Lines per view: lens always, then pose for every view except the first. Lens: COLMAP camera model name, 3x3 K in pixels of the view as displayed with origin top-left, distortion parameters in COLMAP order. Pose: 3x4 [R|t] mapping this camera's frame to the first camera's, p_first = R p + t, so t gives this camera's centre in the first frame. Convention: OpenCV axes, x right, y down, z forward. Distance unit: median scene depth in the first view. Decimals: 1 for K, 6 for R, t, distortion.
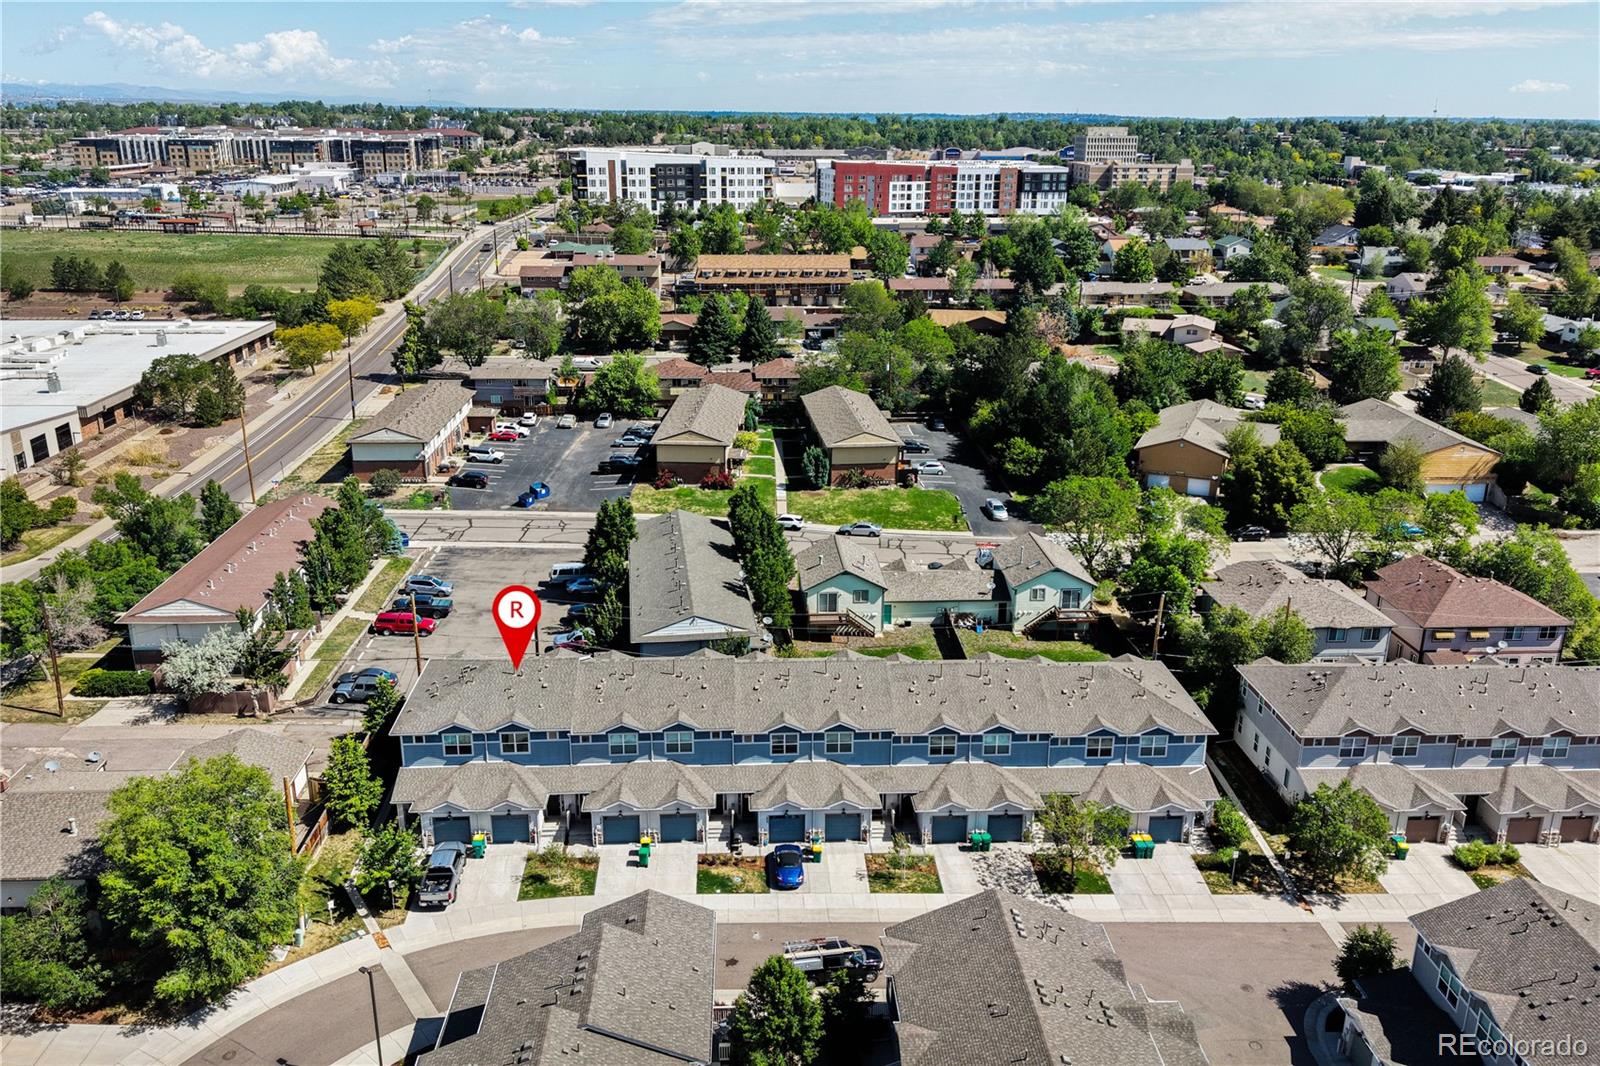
lens RADIAL K [[1227.9, 0, 799.6], [0, 1227.9, 562.1], [0, 0, 1]] dist [0.050198, -0.063375]
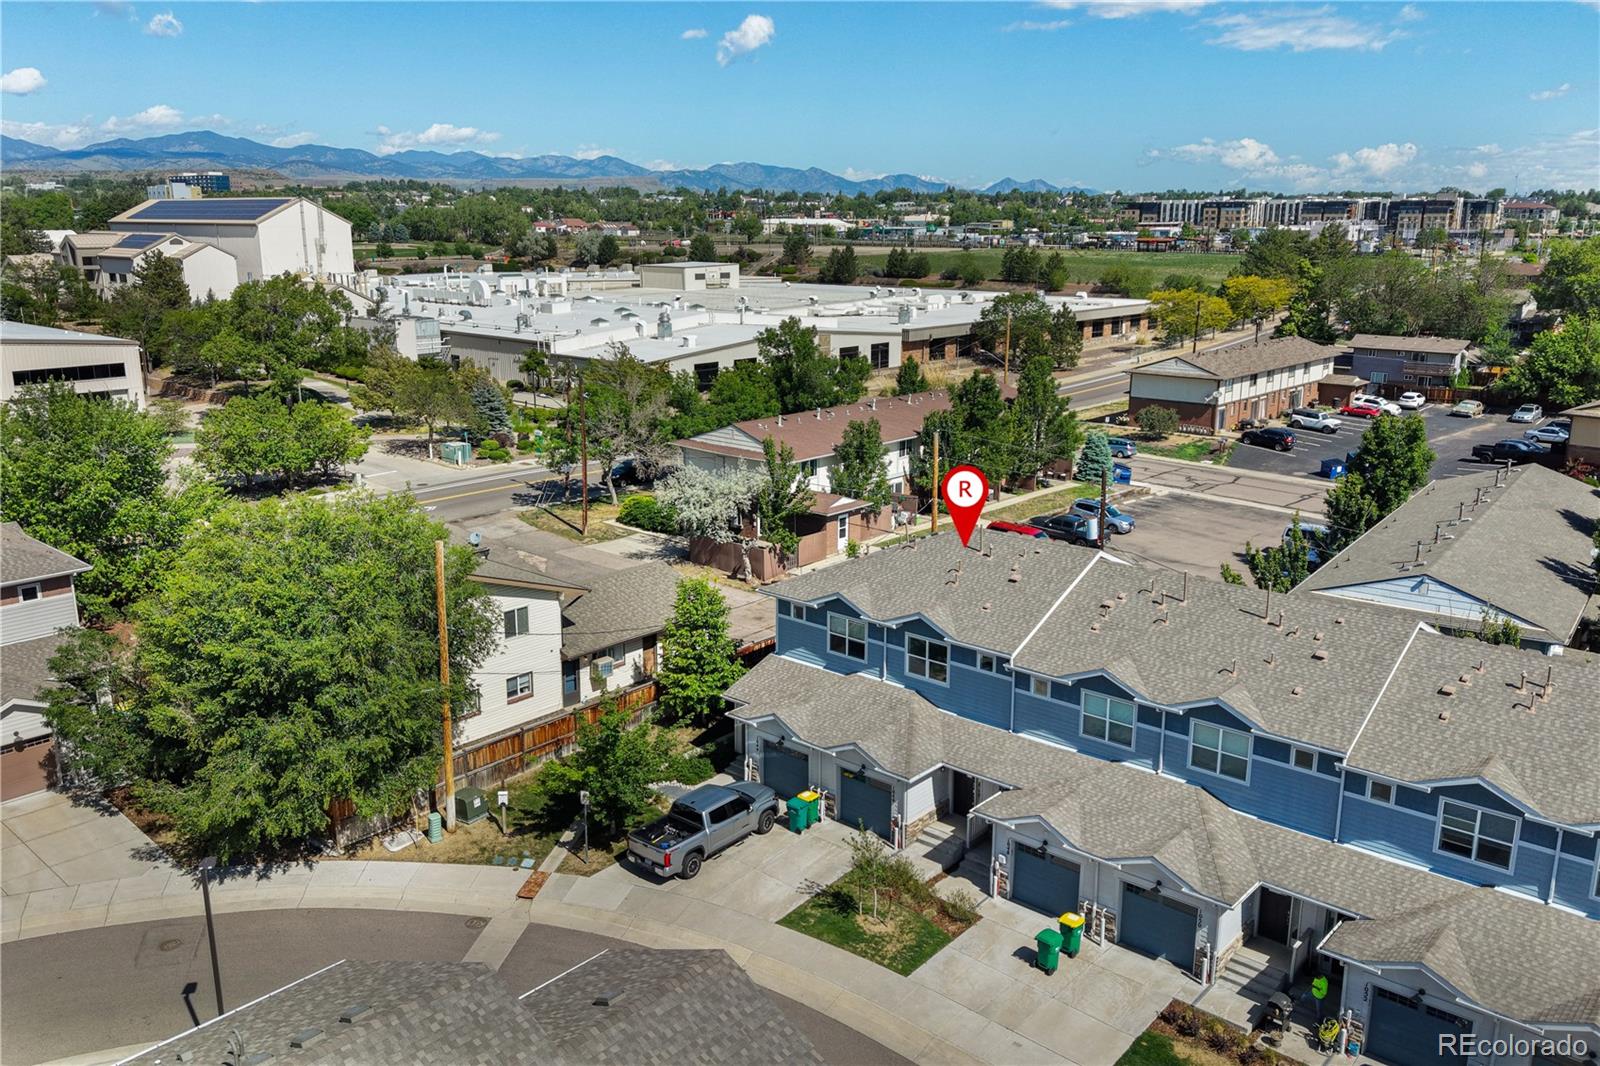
lens RADIAL K [[1227.9, 0, 799.6], [0, 1227.9, 562.1], [0, 0, 1]] dist [0.050198, -0.063375]
pose [[0.710017, 0.179661, -0.680880, 0.079412], [-0.228351, 0.973399, 0.018724, 0.092516], [0.666132, 0.142185, 0.732156, 0.483700]]
